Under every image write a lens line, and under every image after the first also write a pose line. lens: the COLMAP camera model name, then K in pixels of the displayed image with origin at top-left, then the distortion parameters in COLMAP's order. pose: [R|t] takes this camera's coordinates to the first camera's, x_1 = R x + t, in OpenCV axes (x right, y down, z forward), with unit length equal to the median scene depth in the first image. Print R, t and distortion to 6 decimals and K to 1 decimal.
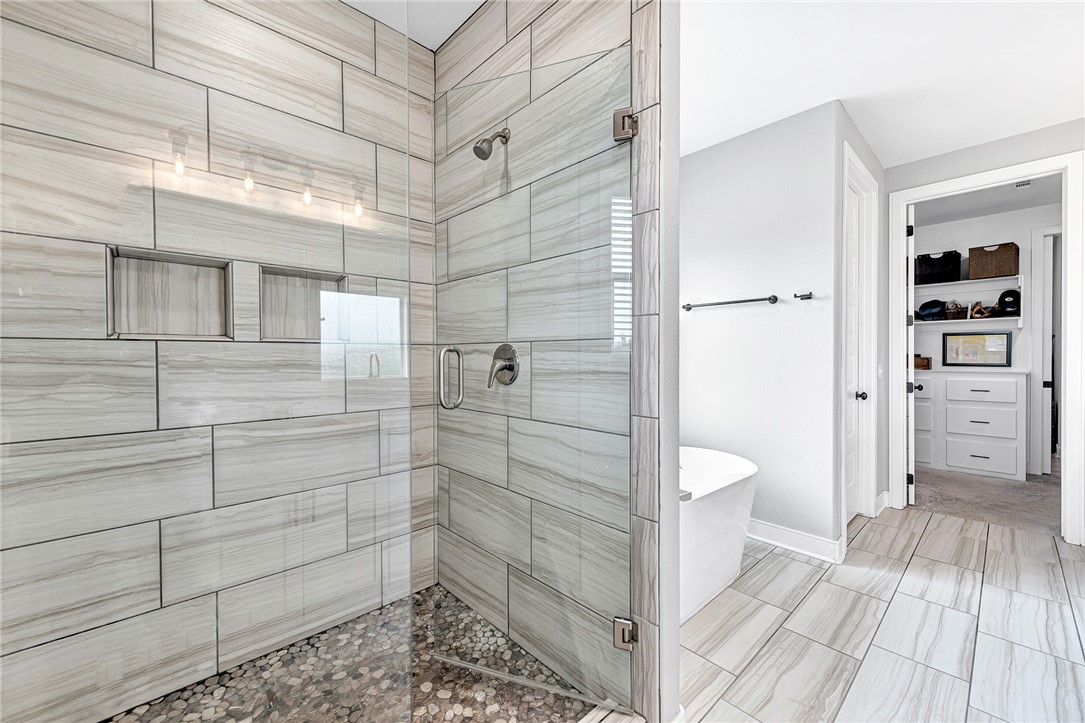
lens RADIAL K [[431.8, 0, 546.9], [0, 431.8, 360.3], [0, 0, 1]] dist [0.002980, 0.000224]
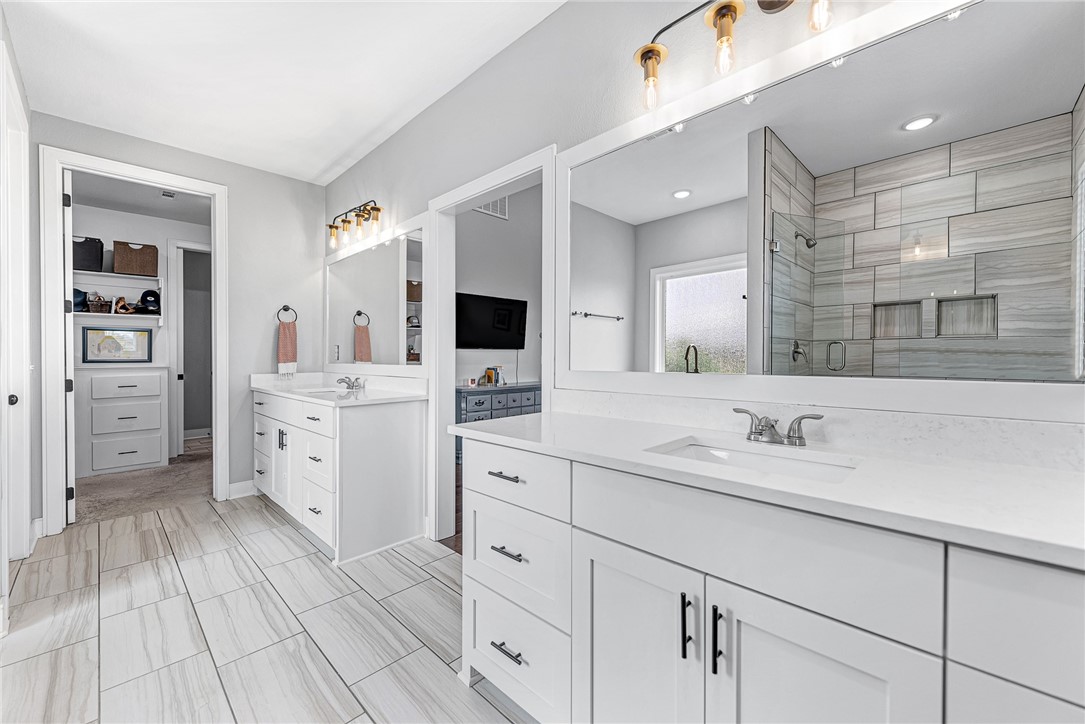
lens RADIAL K [[431.8, 0, 548.5], [0, 431.8, 359.8], [0, 0, 1]] dist [0.002980, 0.000224]
pose [[-0.042979, -0.009141, 0.999034, -0.050042], [0.014880, 0.999841, 0.009788, 0.017539], [-0.998965, 0.015287, -0.042836, 0.094024]]
